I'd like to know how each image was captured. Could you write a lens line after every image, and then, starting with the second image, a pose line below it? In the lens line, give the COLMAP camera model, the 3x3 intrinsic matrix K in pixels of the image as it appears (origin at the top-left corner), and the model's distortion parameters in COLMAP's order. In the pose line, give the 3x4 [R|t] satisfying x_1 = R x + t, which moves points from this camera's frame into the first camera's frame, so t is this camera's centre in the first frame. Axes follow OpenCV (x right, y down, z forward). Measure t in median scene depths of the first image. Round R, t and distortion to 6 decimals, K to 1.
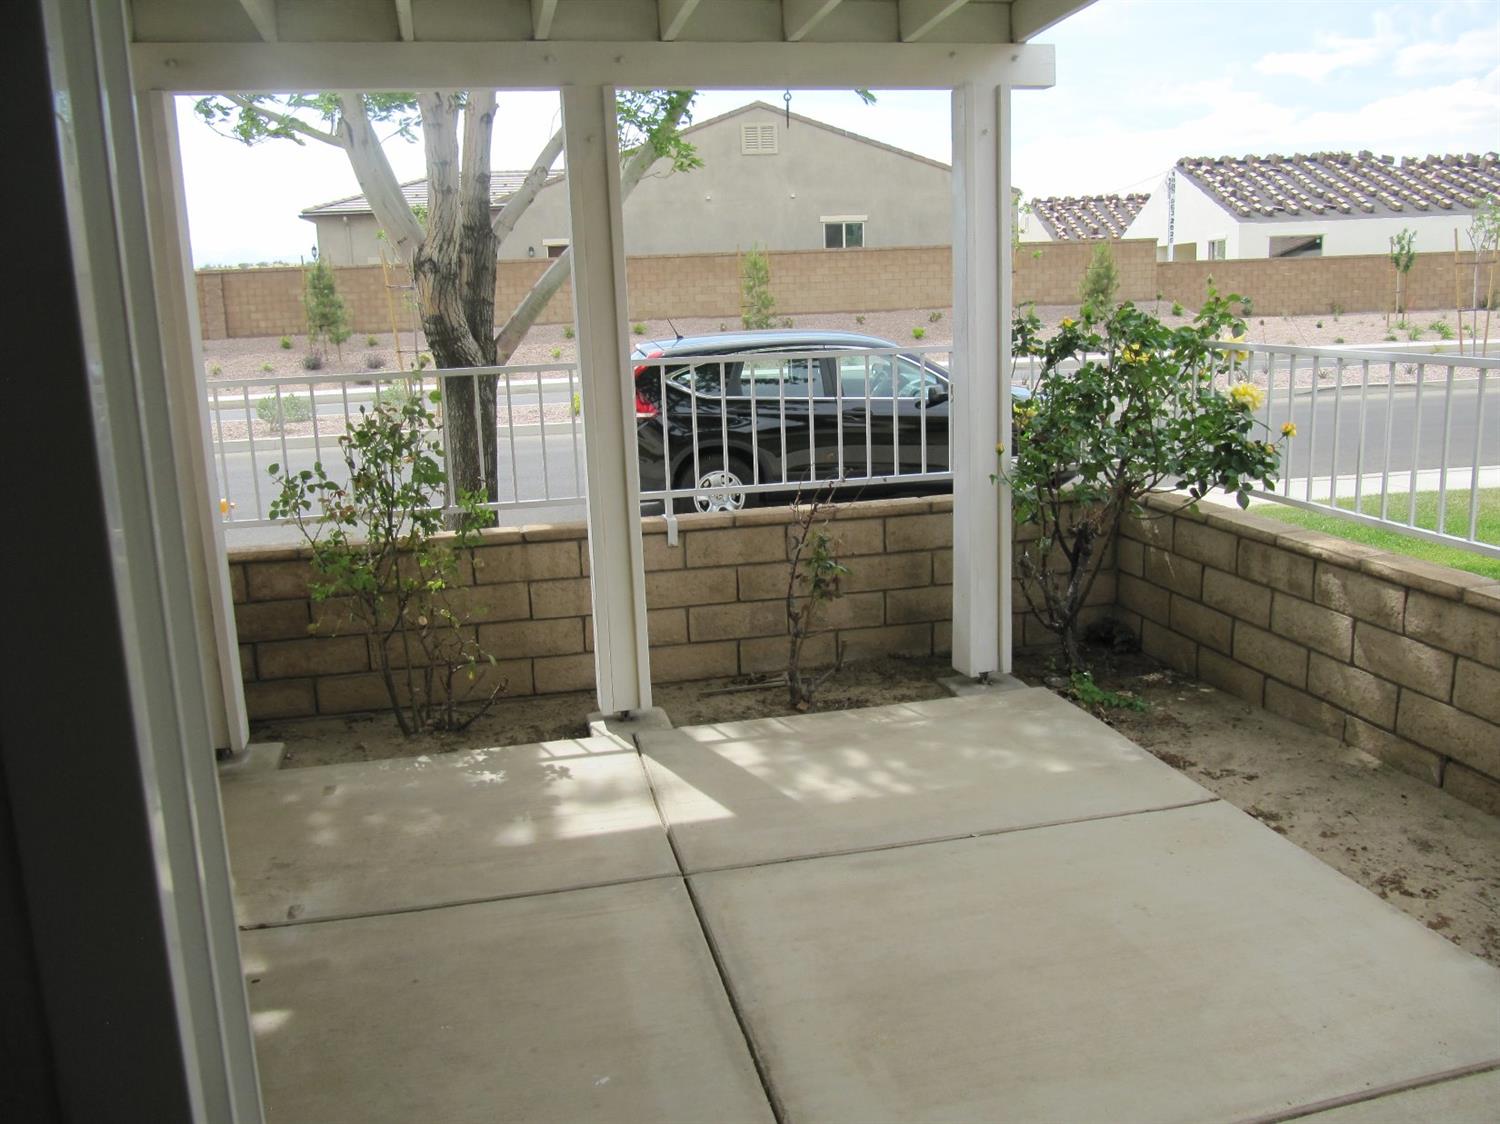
lens RADIAL K [[1243.2, 0, 750.0], [0, 1243.2, 562.0], [0, 0, 1]] dist [-0.062592, 0.047048]
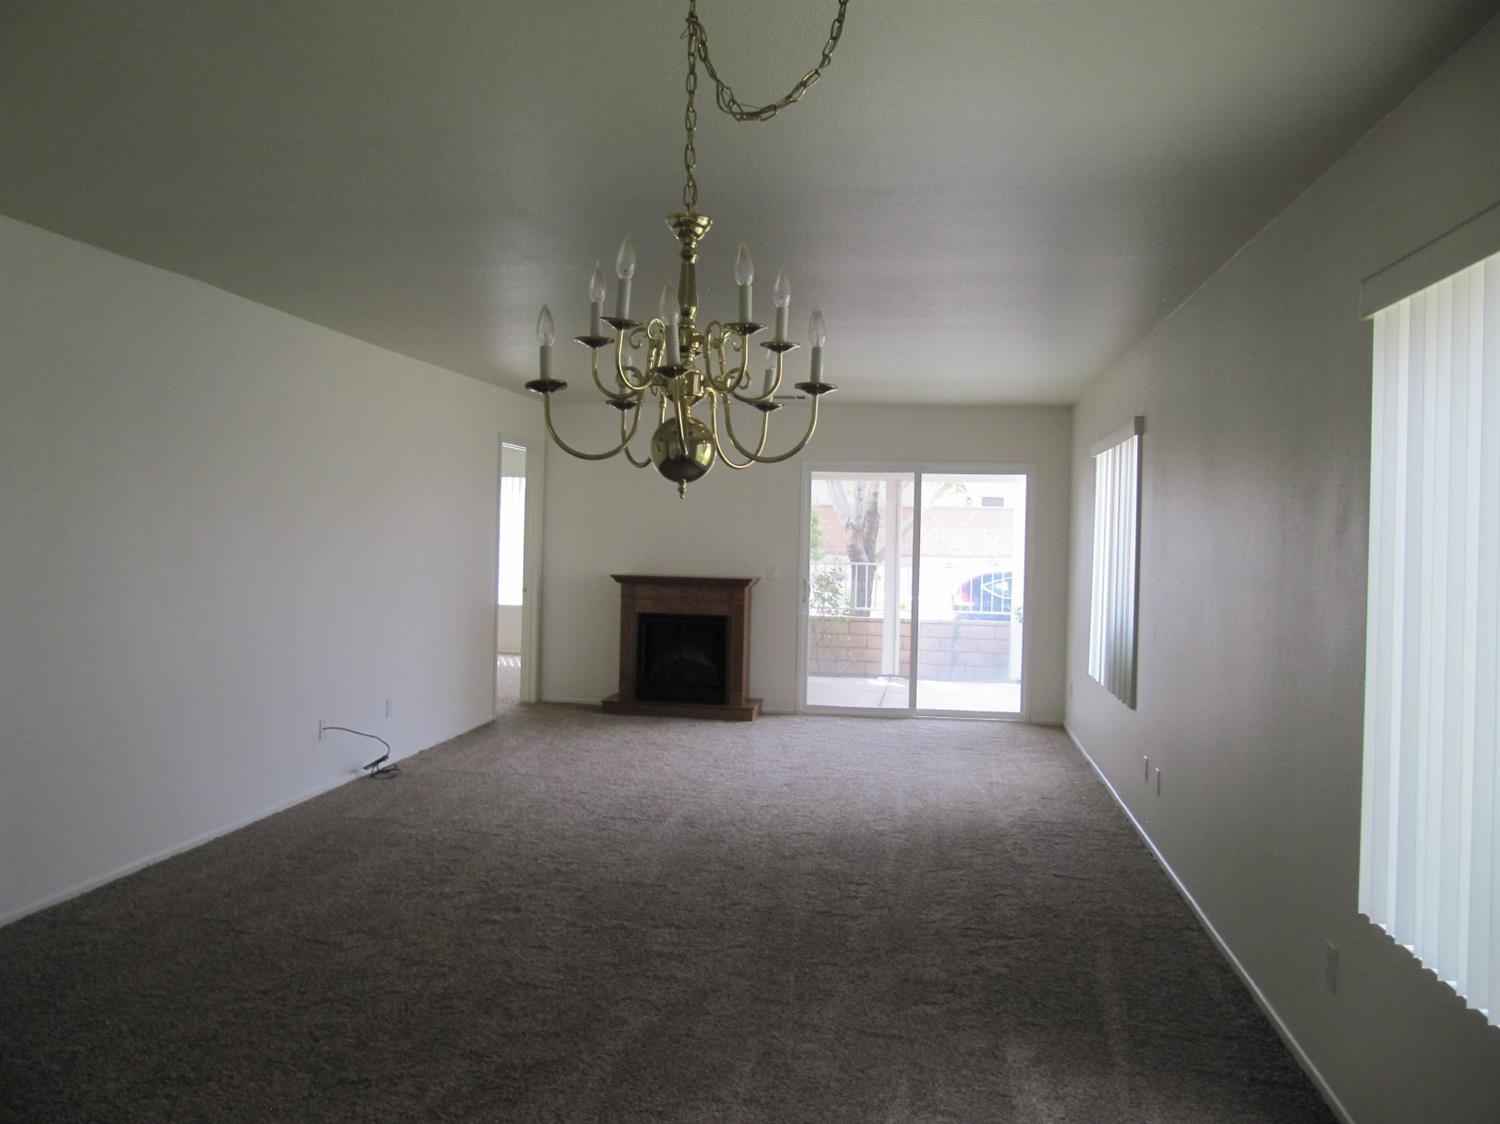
lens RADIAL K [[1243.2, 0, 750.0], [0, 1243.2, 562.0], [0, 0, 1]] dist [-0.062592, 0.047048]
pose [[0.929786, 0.063348, -0.362609, 0.491120], [-0.129658, 0.978310, -0.161553, 0.282964], [0.344510, 0.197224, 0.917832, -1.448944]]
